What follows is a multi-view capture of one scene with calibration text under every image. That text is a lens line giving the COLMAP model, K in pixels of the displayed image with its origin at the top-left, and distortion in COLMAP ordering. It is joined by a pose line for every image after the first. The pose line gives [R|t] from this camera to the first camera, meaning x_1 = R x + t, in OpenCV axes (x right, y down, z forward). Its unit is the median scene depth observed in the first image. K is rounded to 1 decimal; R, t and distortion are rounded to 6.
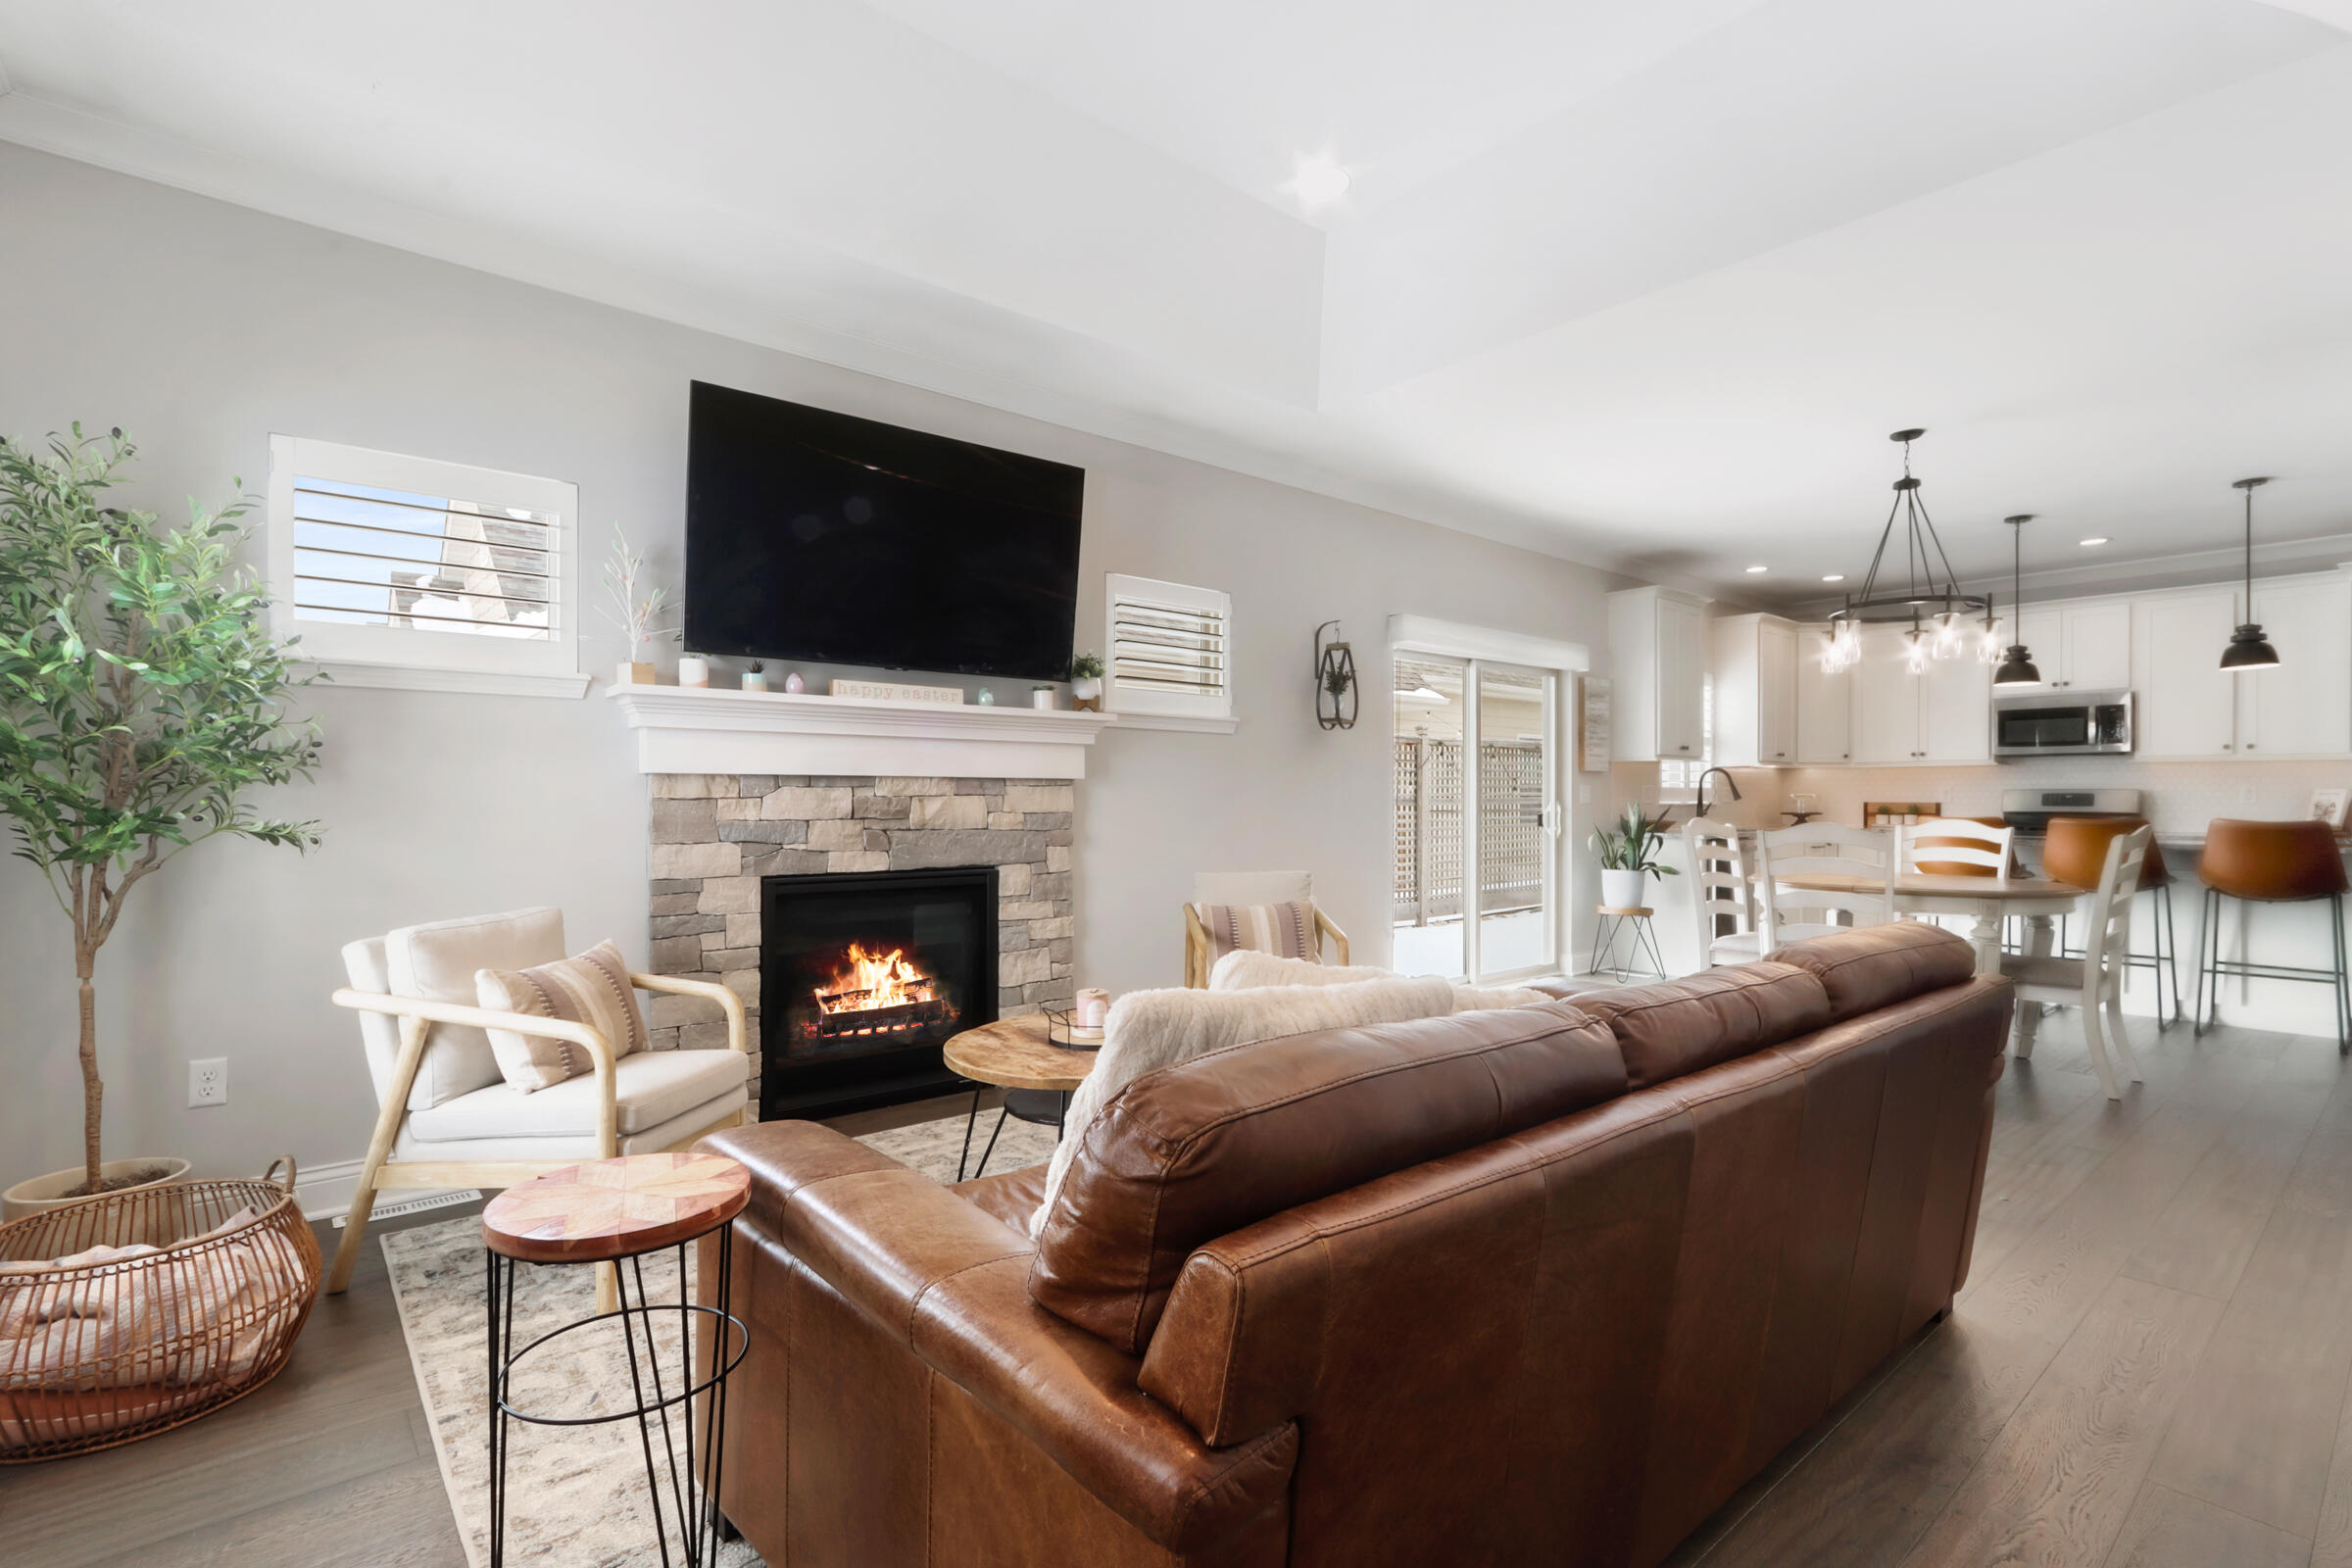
lens RADIAL K [[1096.8, 0, 1189.9], [0, 1096.8, 788.8], [0, 0, 1]] dist [0.002213, 0.000229]
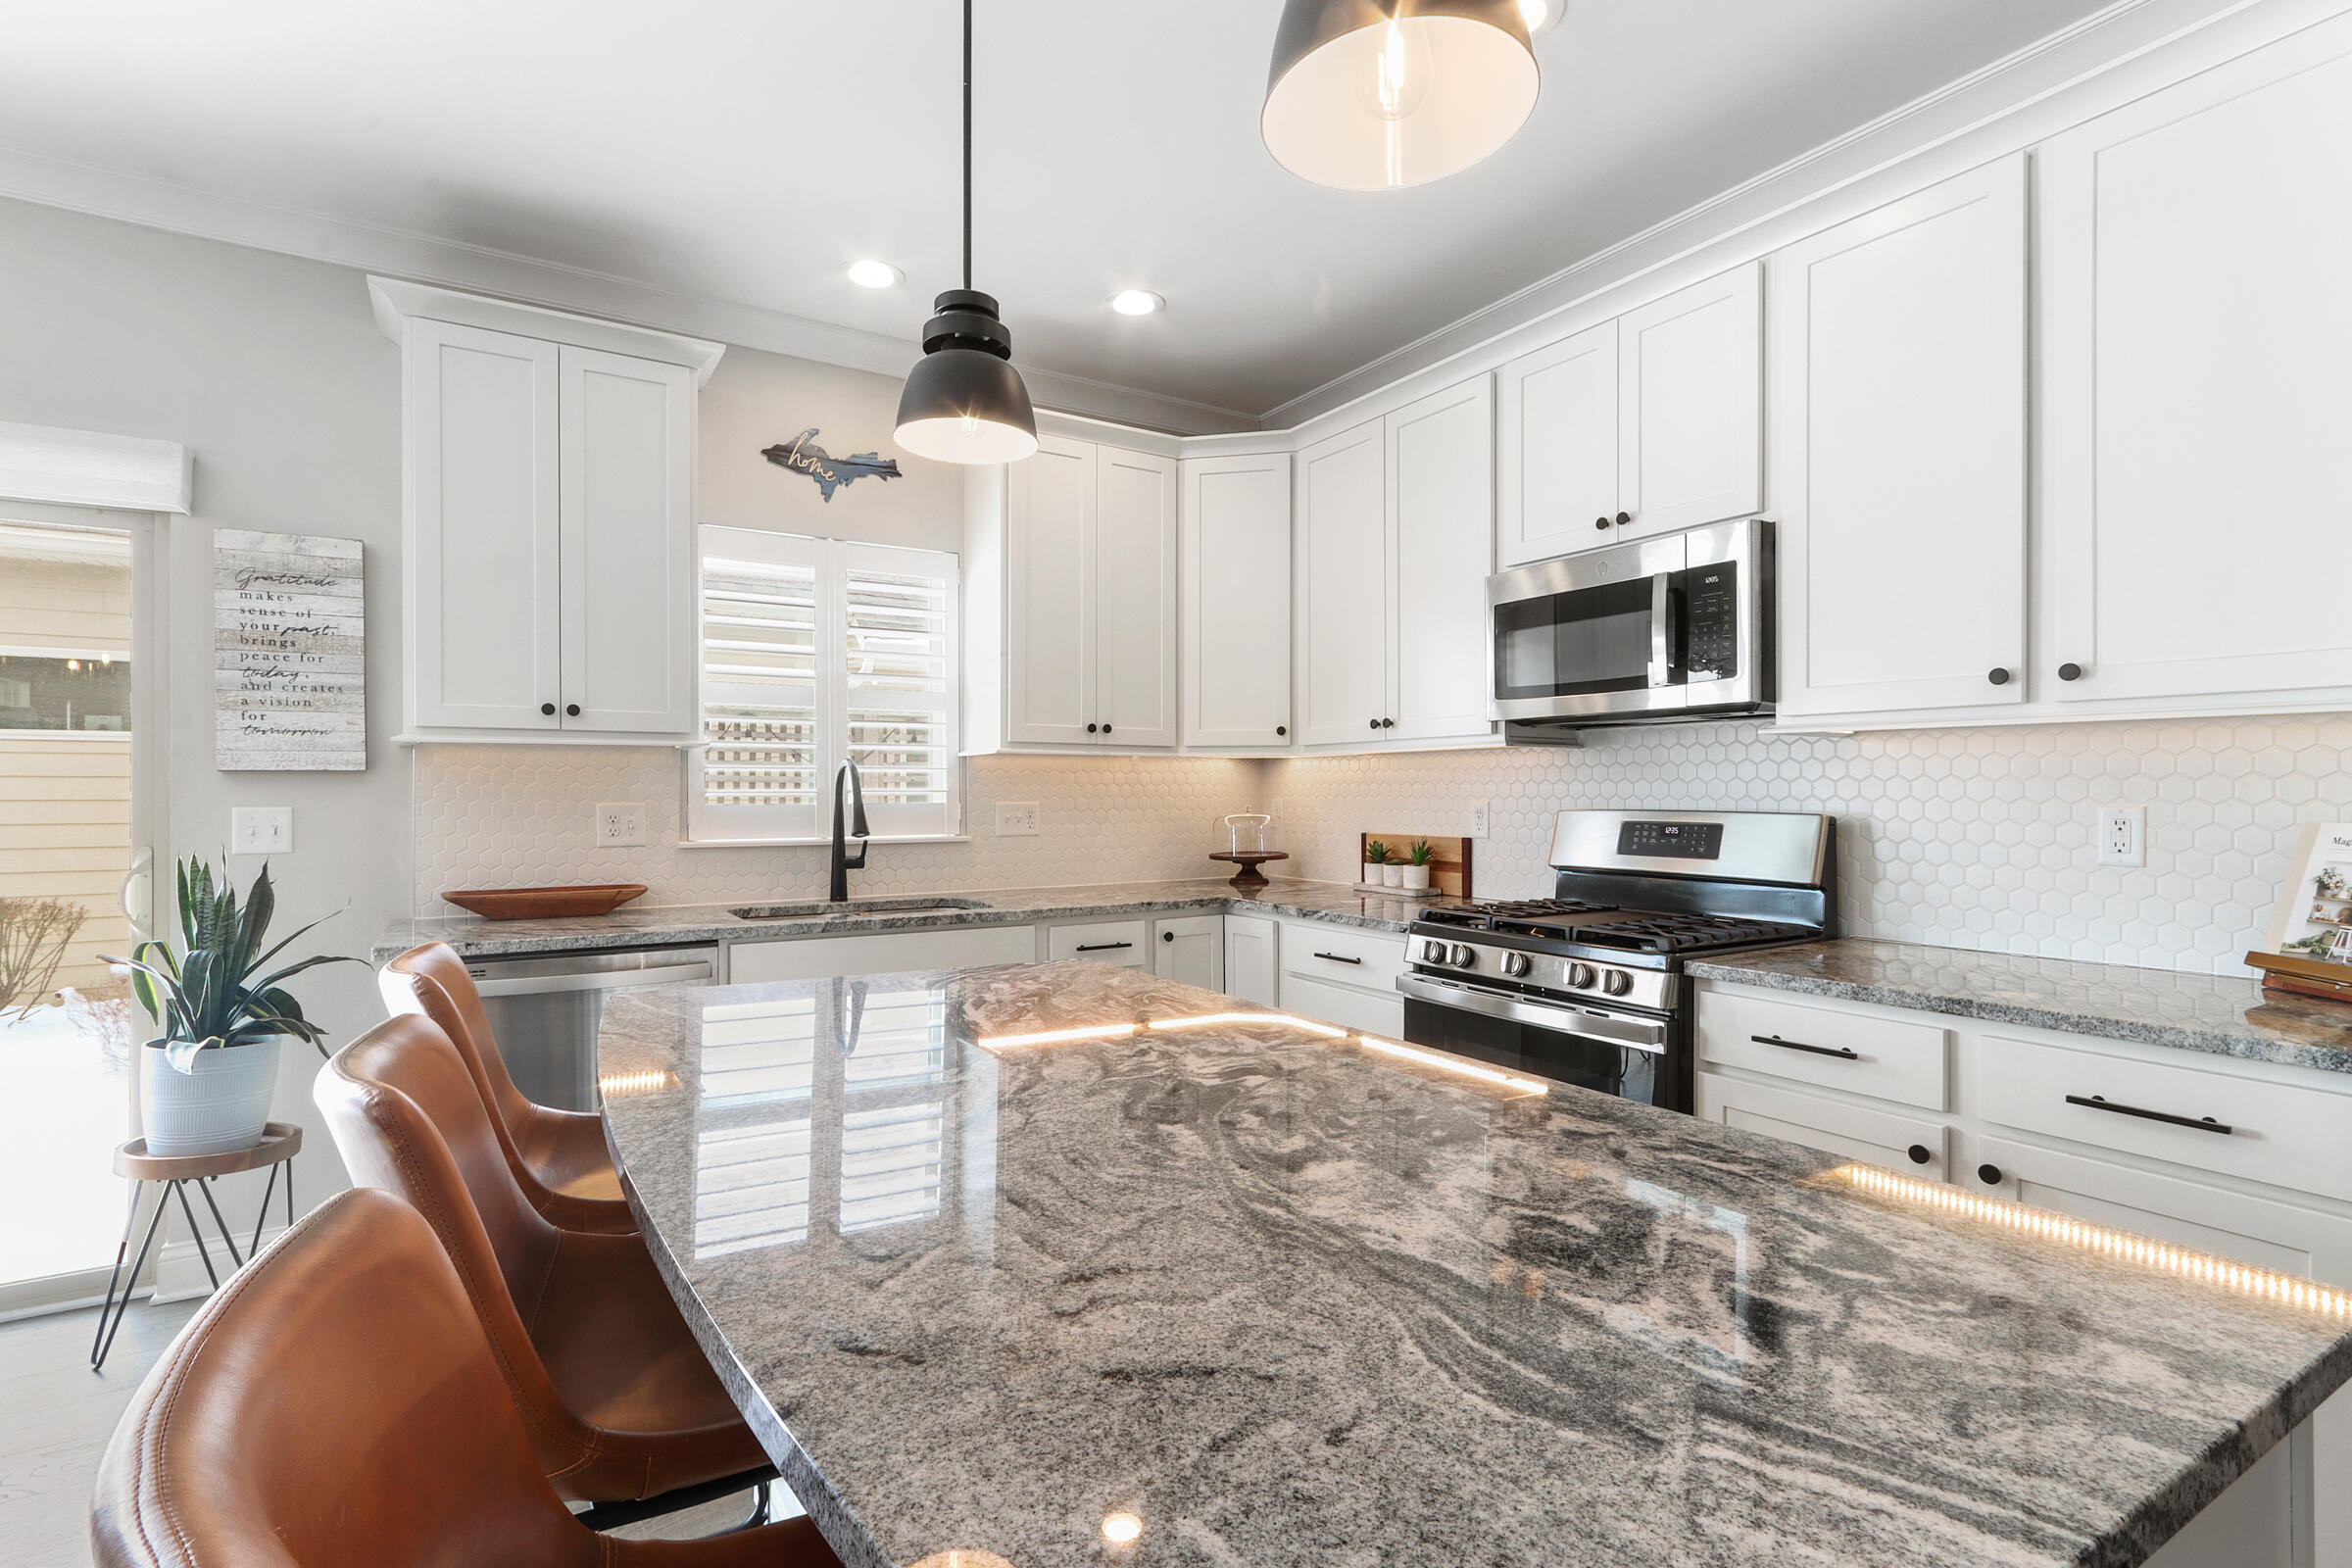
lens RADIAL K [[1134.7, 0, 1176.0], [0, 1134.7, 784.0], [0, 0, 1]] dist [0.001580, 0.000184]
pose [[0.985633, -0.004943, -0.168831, 1.289686], [0.005008, 0.999987, -0.000041, -0.017135], [0.168829, -0.000805, 0.985645, 1.097795]]
